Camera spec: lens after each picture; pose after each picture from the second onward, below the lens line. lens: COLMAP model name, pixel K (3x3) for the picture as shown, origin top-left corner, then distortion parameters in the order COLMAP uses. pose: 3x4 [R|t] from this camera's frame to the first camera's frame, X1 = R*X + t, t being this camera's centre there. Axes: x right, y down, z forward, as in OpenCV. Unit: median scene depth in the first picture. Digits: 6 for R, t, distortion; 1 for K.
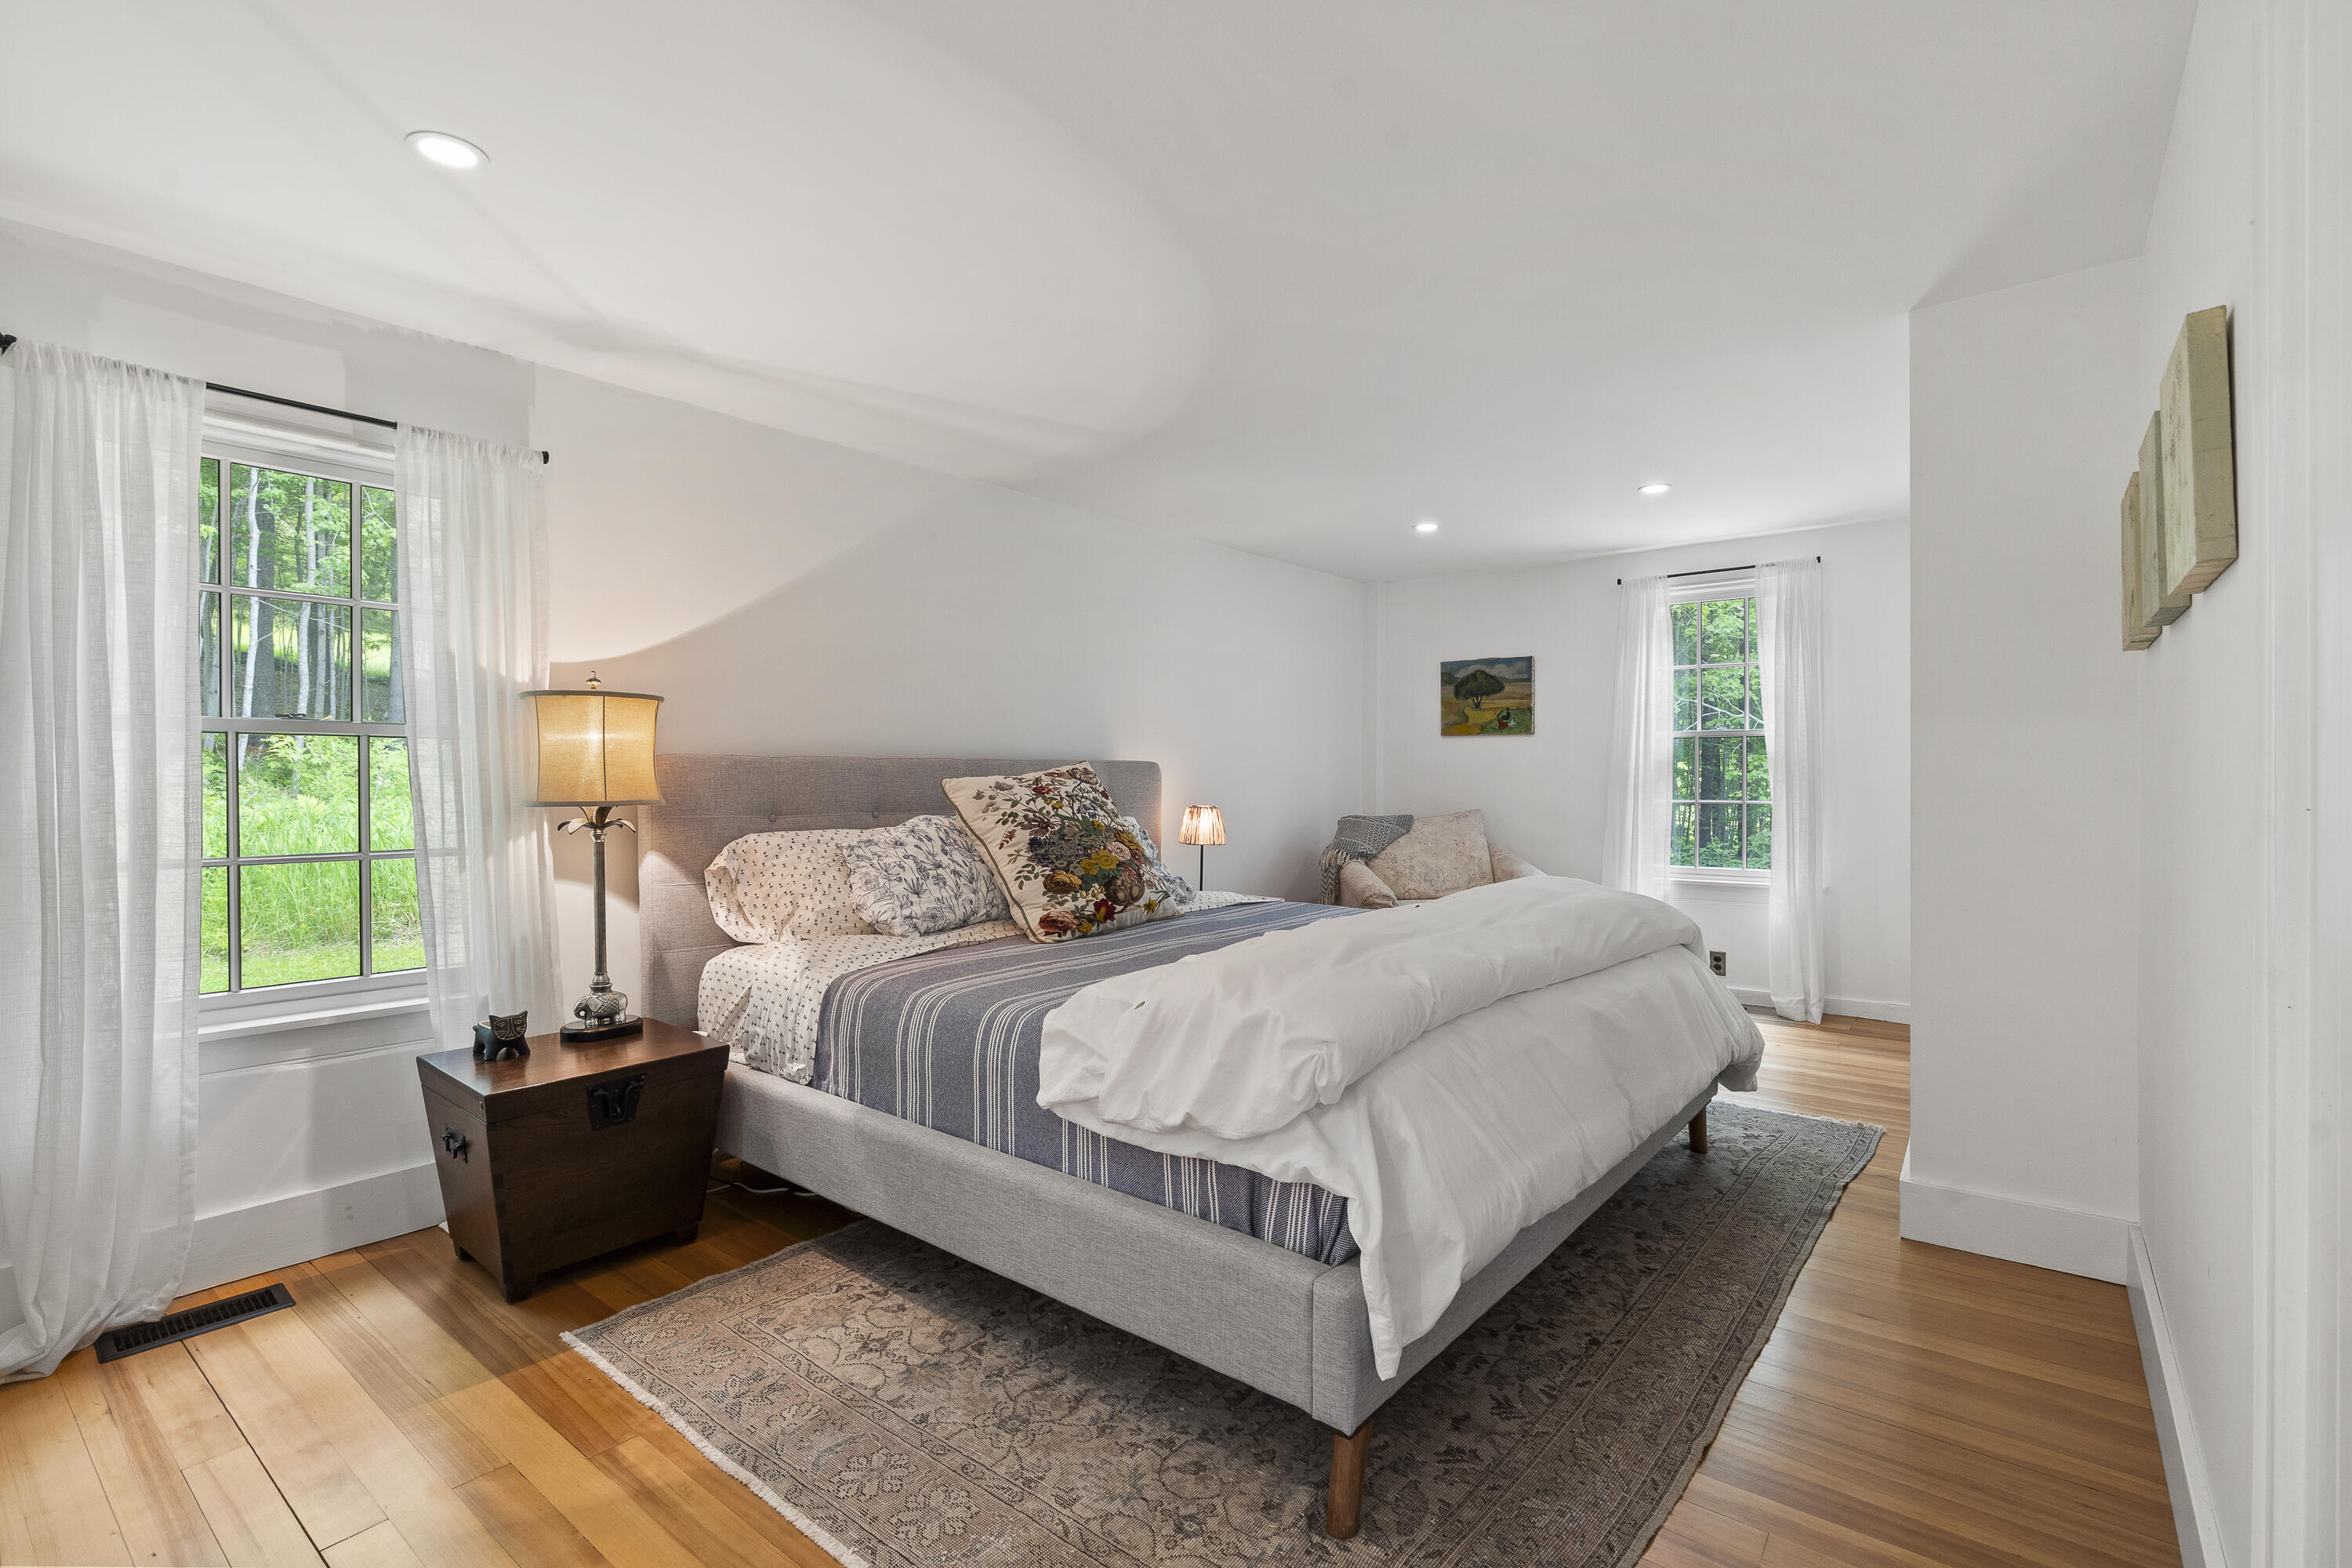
lens RADIAL K [[1089.2, 0, 1180.5], [0, 1089.2, 787.3], [0, 0, 1]] dist [-0.001734, -0.000064]
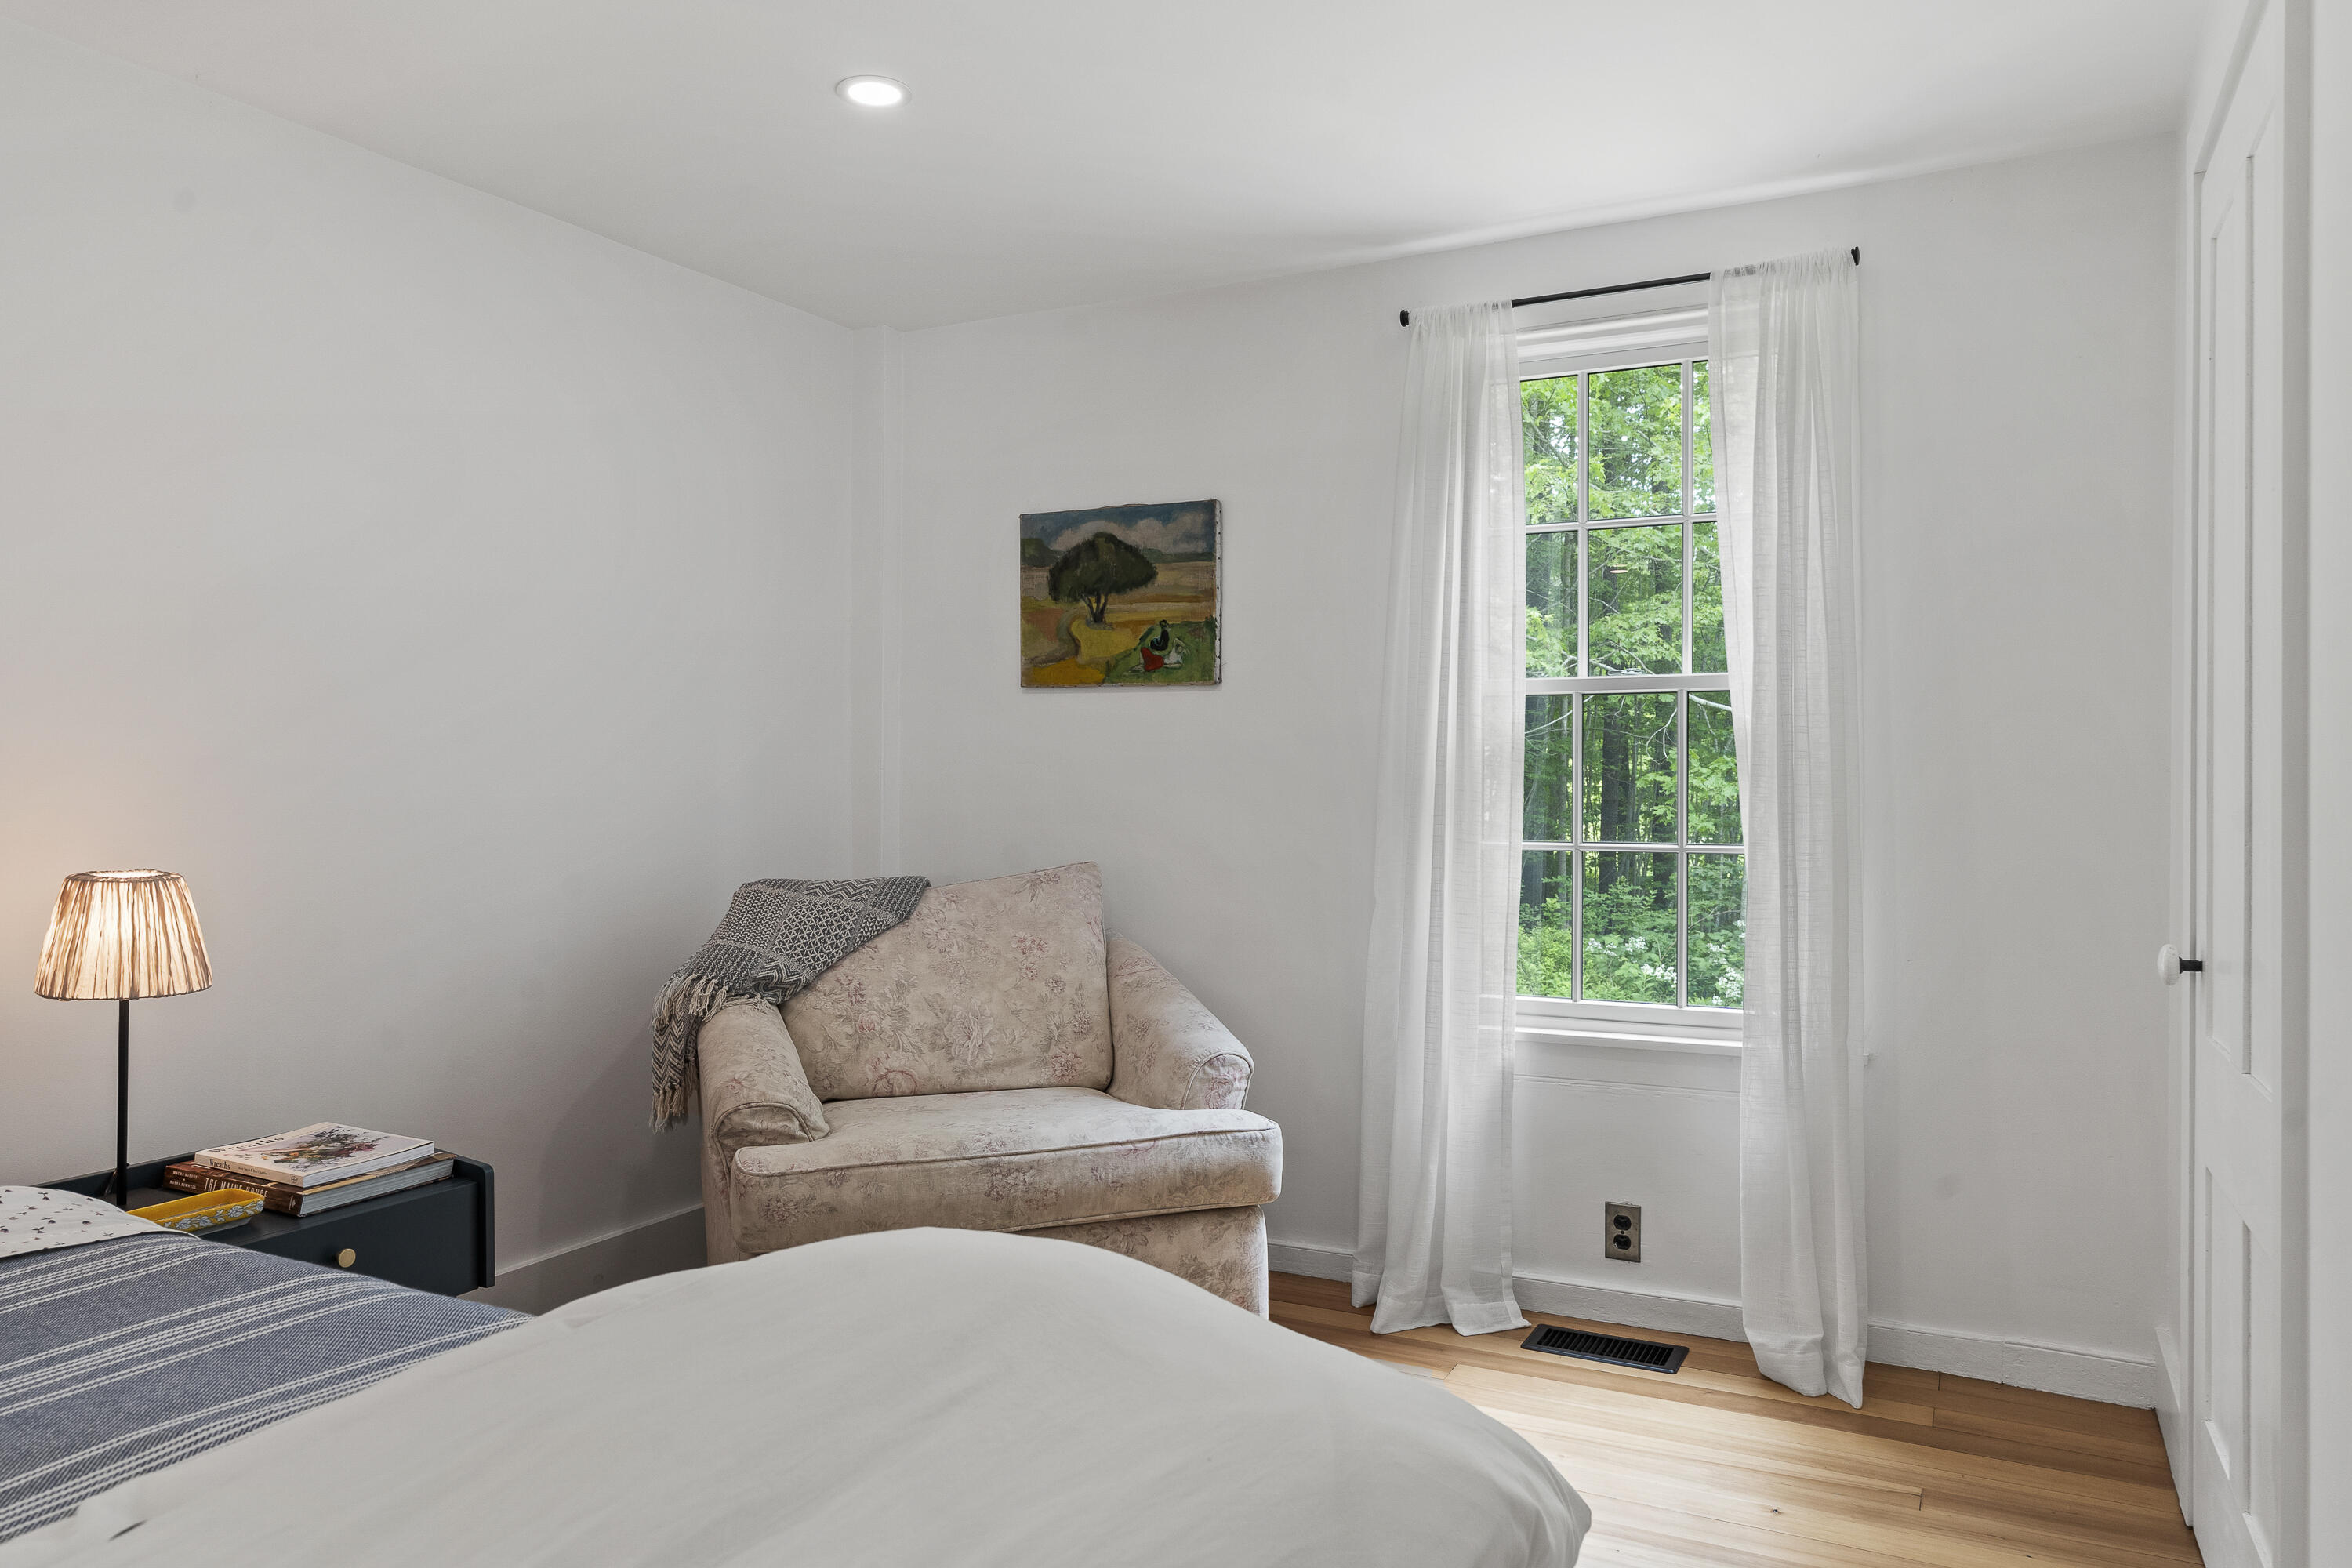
lens RADIAL K [[1605.9, 0, 1175.8], [0, 1605.9, 784.2], [0, 0, 1]] dist [0.000341, -0.001258]
pose [[0.982567, 0.004645, 0.185851, 0.200431], [-0.003676, 0.999978, -0.005561, -0.006507], [-0.185873, 0.004781, 0.982562, 0.407075]]
